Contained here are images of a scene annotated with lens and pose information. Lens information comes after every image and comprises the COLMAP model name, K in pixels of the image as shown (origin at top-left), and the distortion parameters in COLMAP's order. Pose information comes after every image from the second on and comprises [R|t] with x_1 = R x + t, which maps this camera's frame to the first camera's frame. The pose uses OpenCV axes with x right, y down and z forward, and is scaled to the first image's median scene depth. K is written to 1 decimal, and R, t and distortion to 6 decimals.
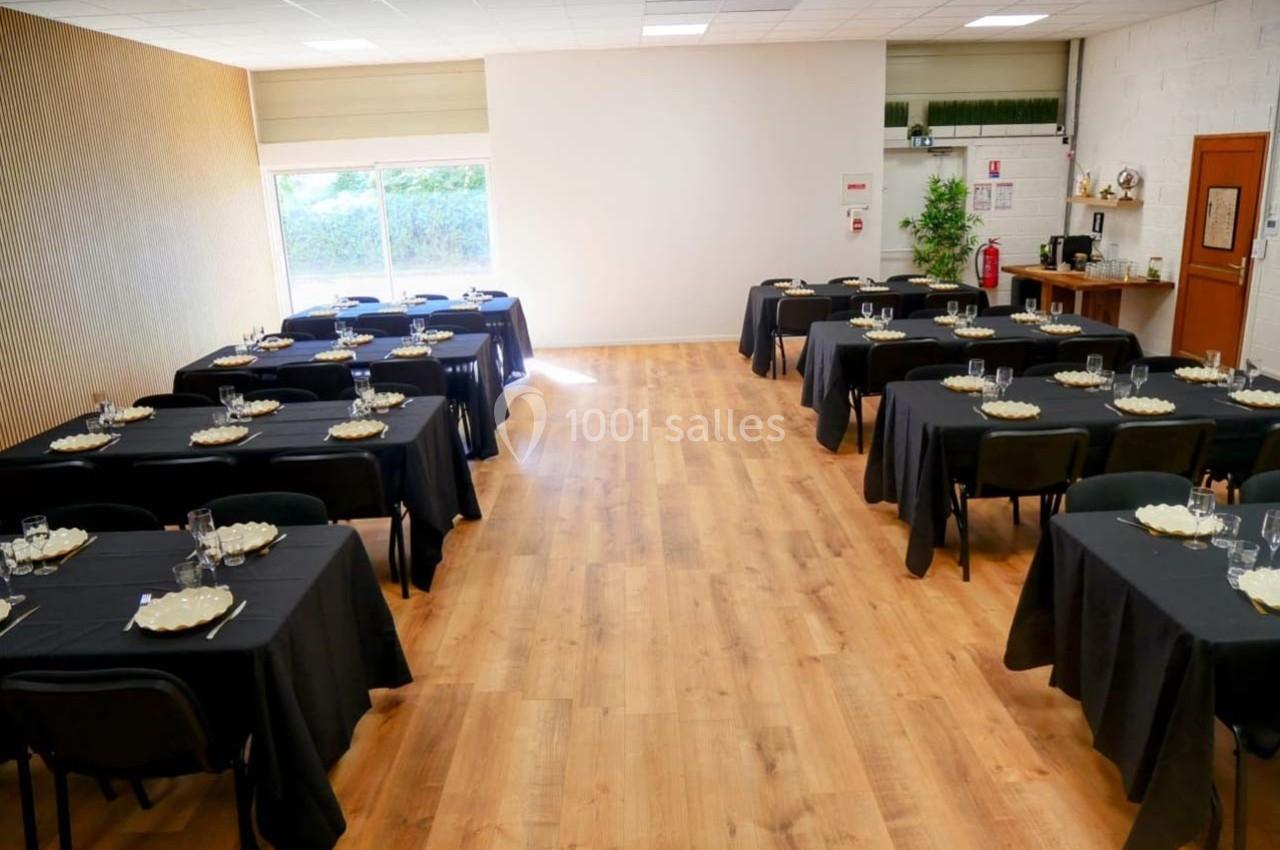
lens RADIAL K [[937.8, 0, 639.4], [0, 937.8, 429.0], [0, 0, 1]] dist [-0.068249, 0.031557]
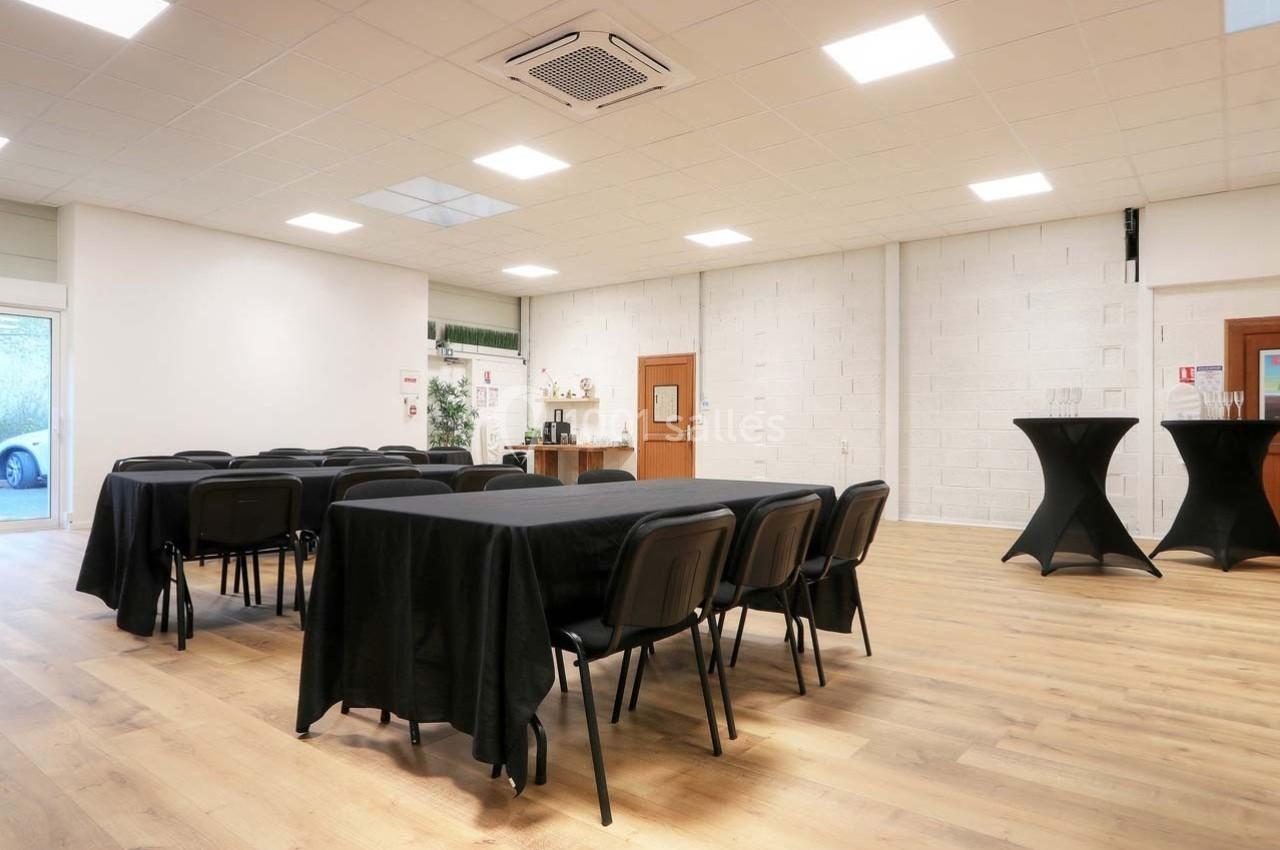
lens RADIAL K [[761.9, 0, 618.5], [0, 761.9, 473.6], [0, 0, 1]] dist [-0.002576, -0.001696]
pose [[0.639704, -0.005262, 0.768603, -0.383048], [0.177412, 0.973985, -0.140991, 0.059935], [-0.747866, 0.226552, 0.623995, 0.168322]]
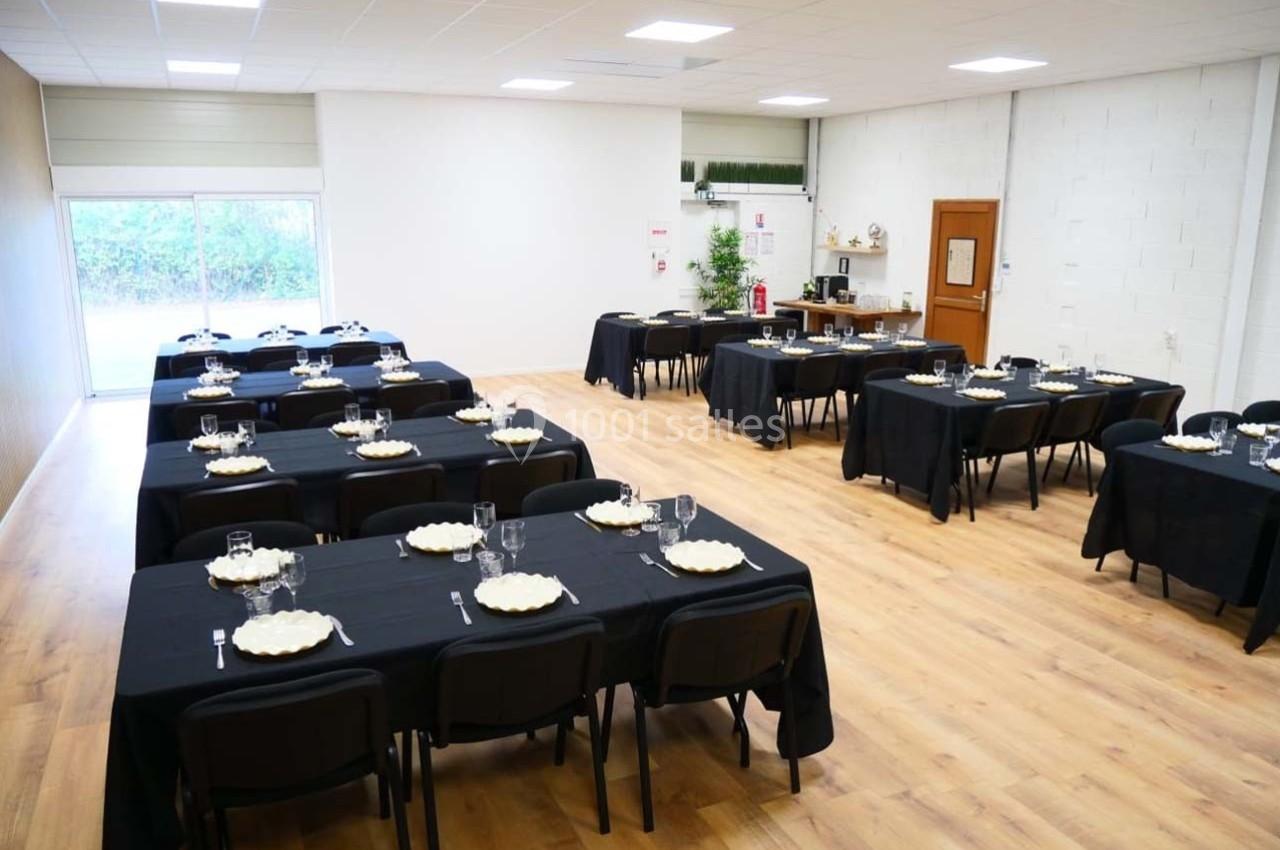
lens RADIAL K [[937.8, 0, 639.4], [0, 937.8, 429.0], [0, 0, 1]] dist [-0.068249, 0.031557]
pose [[0.909319, -0.053925, 0.412590, -0.272260], [0.075804, 0.996442, -0.036832, 0.019019], [-0.409136, 0.064768, 0.910172, -0.013479]]
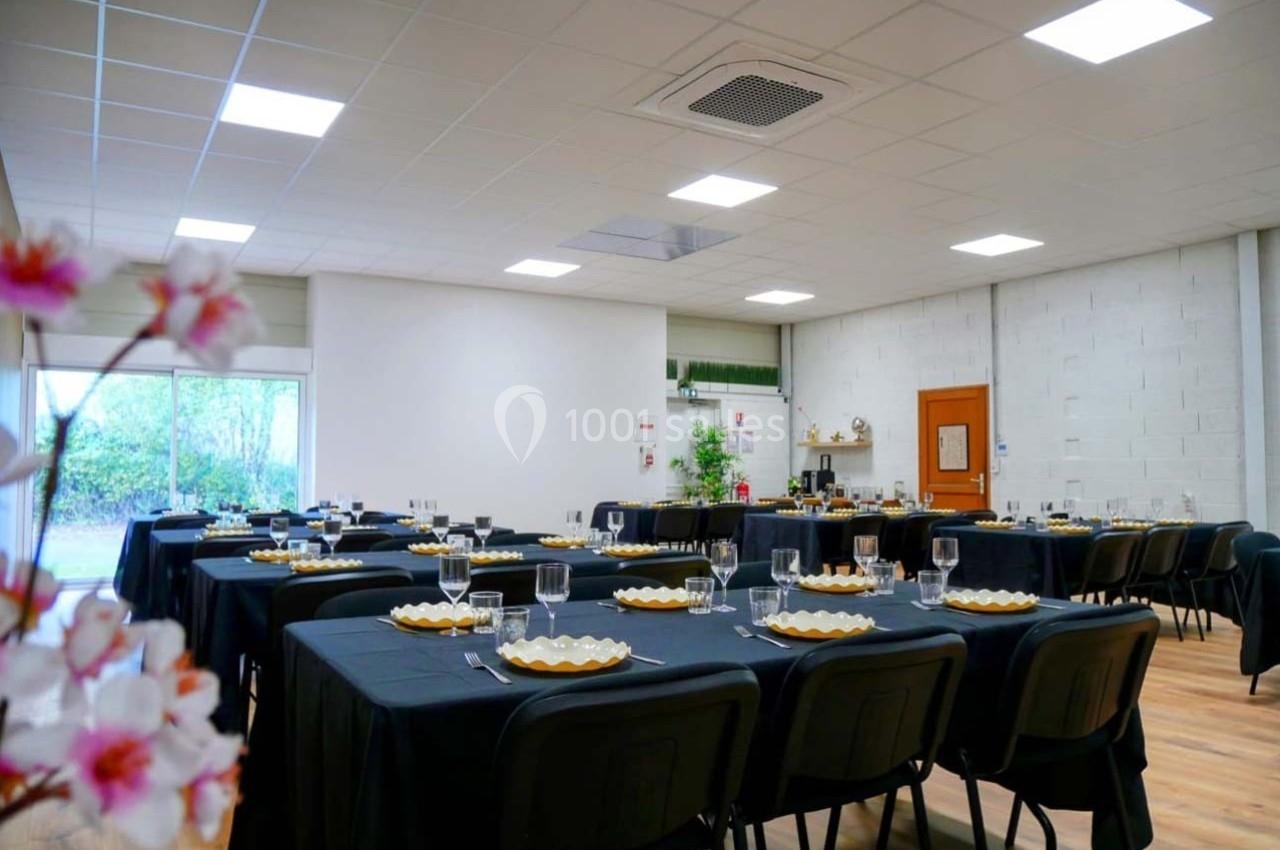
lens RADIAL K [[937.8, 0, 639.4], [0, 937.8, 429.0], [0, 0, 1]] dist [-0.068249, 0.031557]
pose [[0.861570, 0.059657, 0.504121, -0.342184], [0.104829, 0.950757, -0.291670, 0.070669], [-0.496697, 0.304141, 0.812890, 0.087275]]
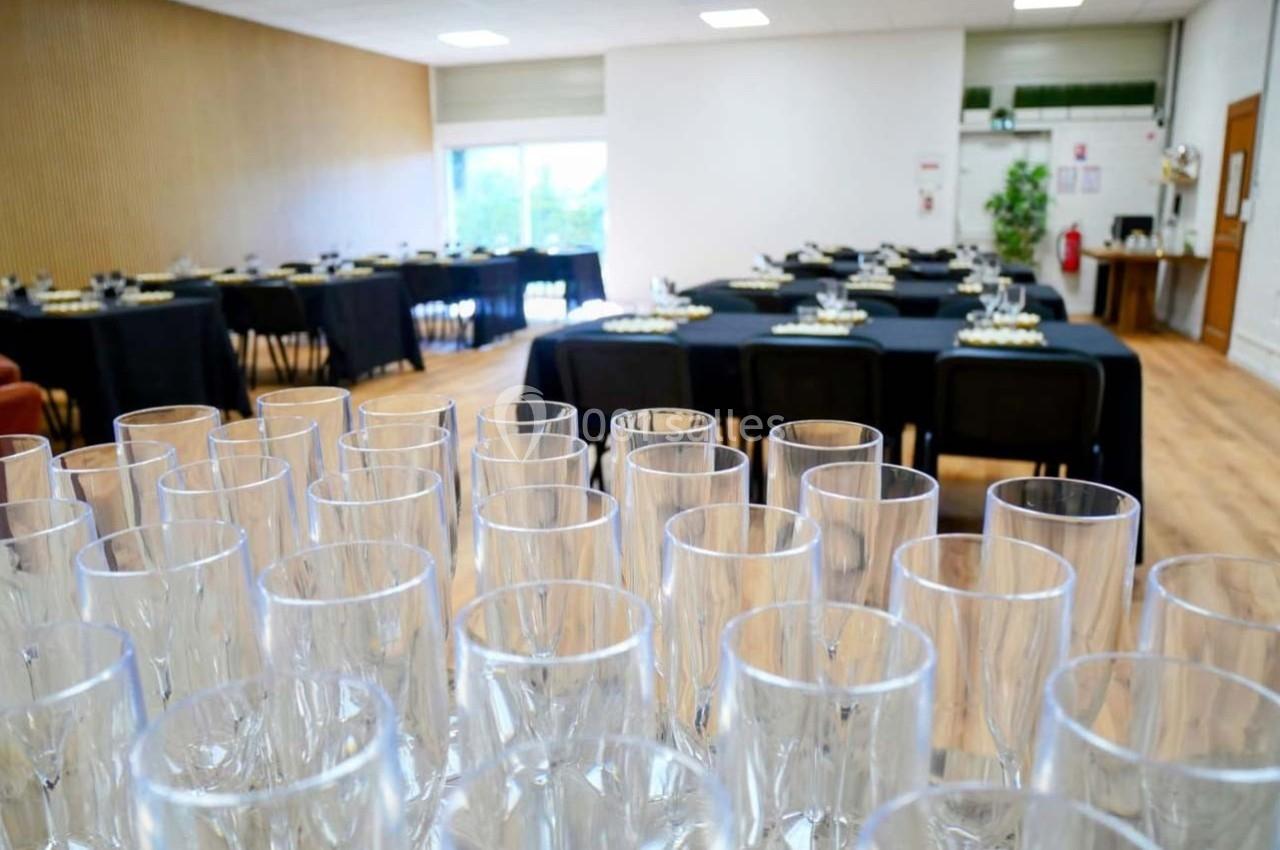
lens RADIAL K [[937.8, 0, 639.4], [0, 937.8, 429.0], [0, 0, 1]] dist [-0.068249, 0.031557]
pose [[0.936568, 0.107193, -0.333691, 0.306652], [-0.118444, 0.992869, -0.013493, 0.086304], [0.329865, 0.052161, 0.942586, -0.076692]]
